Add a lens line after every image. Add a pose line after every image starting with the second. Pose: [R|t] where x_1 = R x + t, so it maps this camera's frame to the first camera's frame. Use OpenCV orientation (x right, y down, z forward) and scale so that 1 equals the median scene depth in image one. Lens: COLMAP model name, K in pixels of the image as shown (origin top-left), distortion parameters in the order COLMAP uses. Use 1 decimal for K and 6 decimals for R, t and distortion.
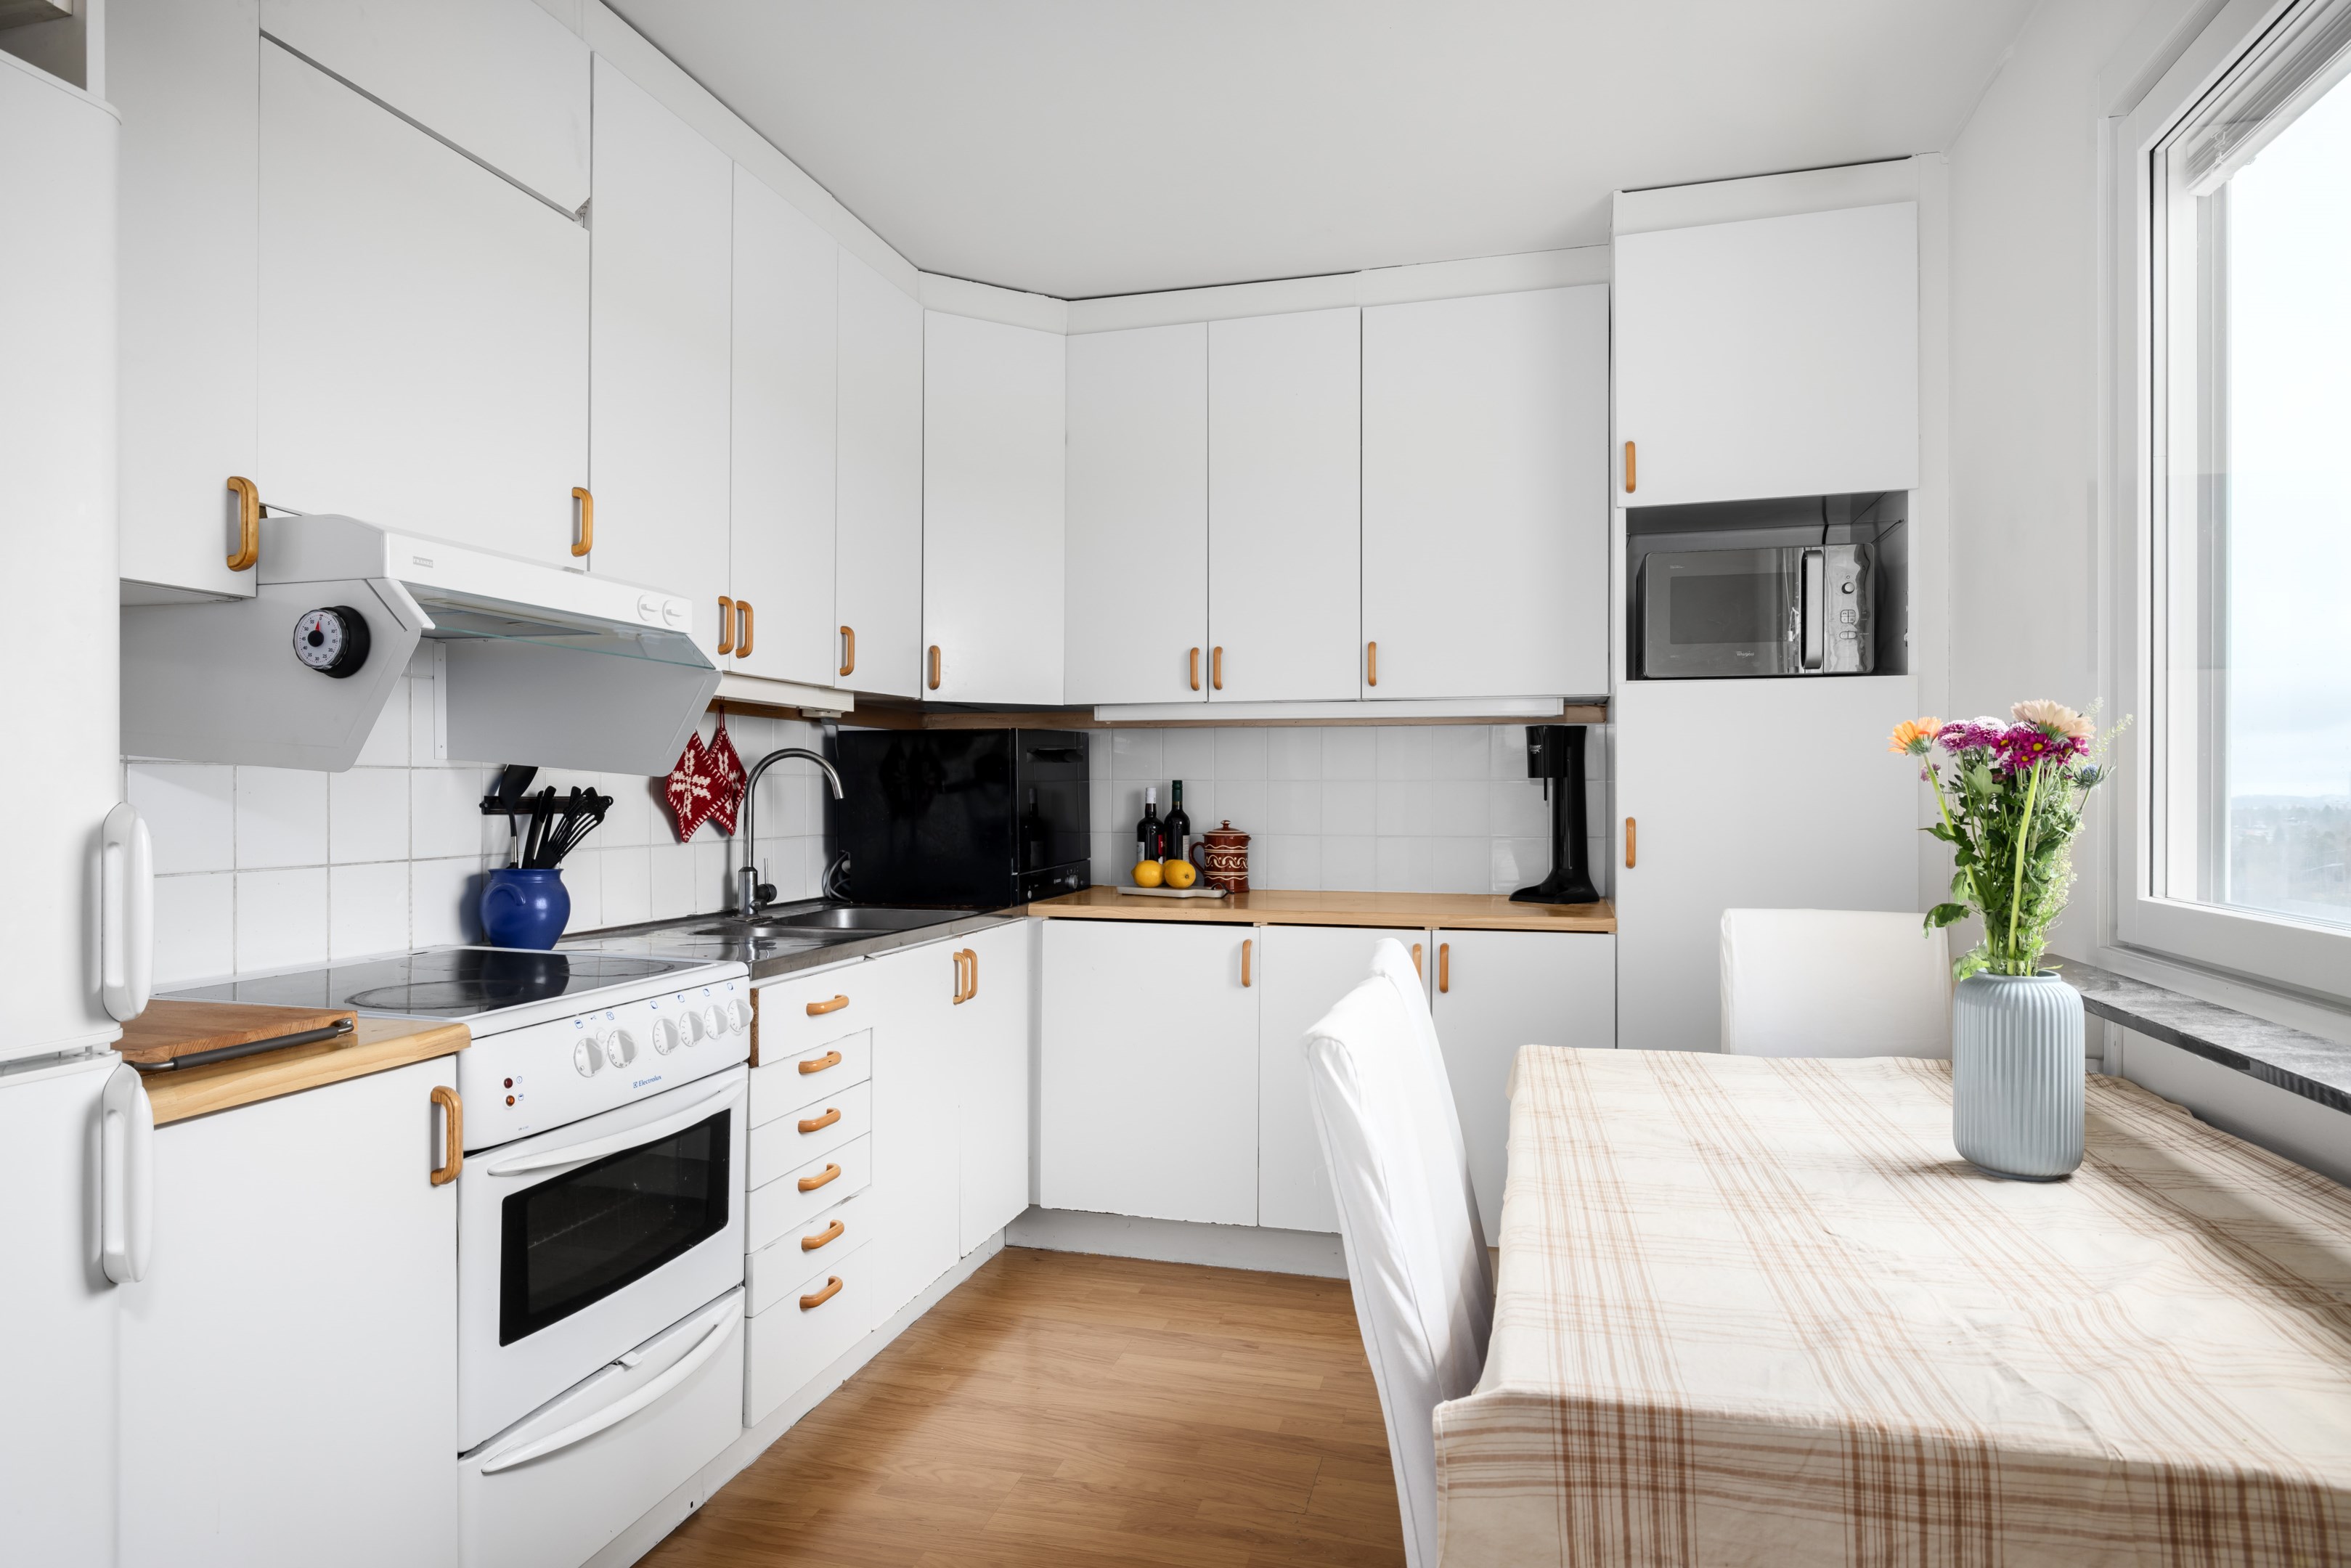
lens RADIAL K [[1313.3, 0, 1166.7], [0, 1313.3, 790.0], [0, 0, 1]] dist [-0.000956, -0.001303]
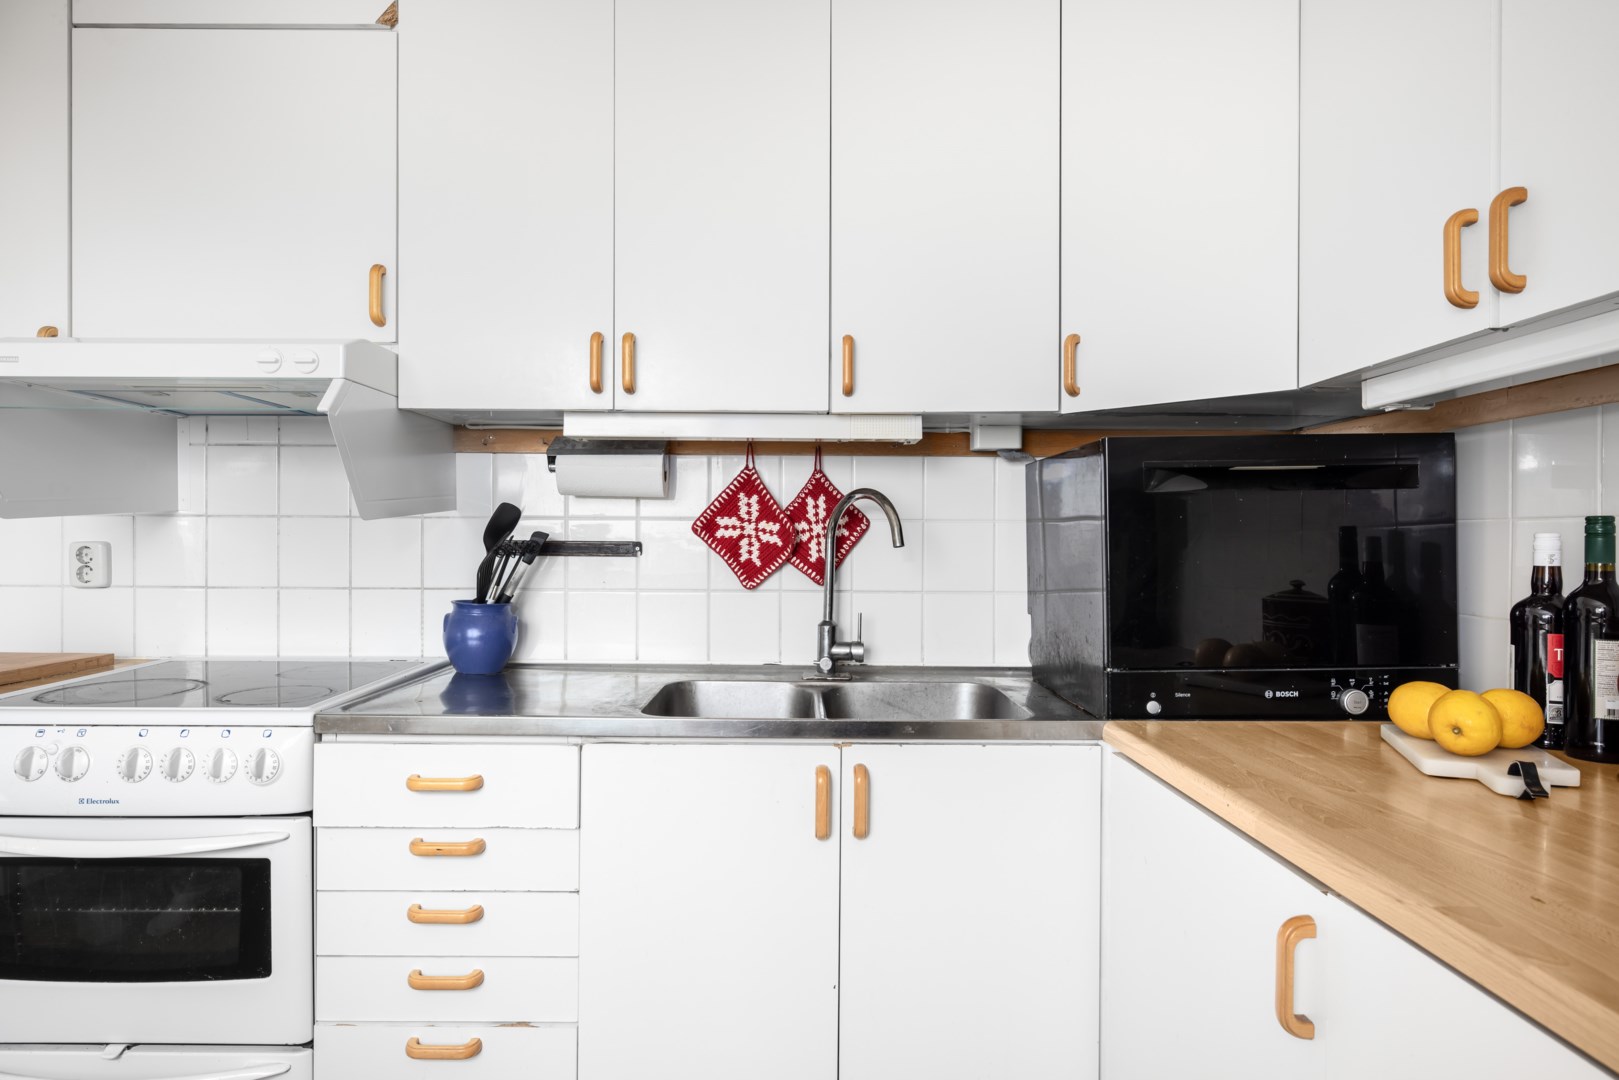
lens RADIAL K [[904.5, 0, 803.4], [0, 904.5, 544.1], [0, 0, 1]] dist [-0.000956, -0.001303]
pose [[0.277594, 0.005808, -0.960681, 0.295183], [-0.005266, 0.999976, 0.004524, 0.002643], [0.960684, 0.003803, 0.277617, 0.838538]]
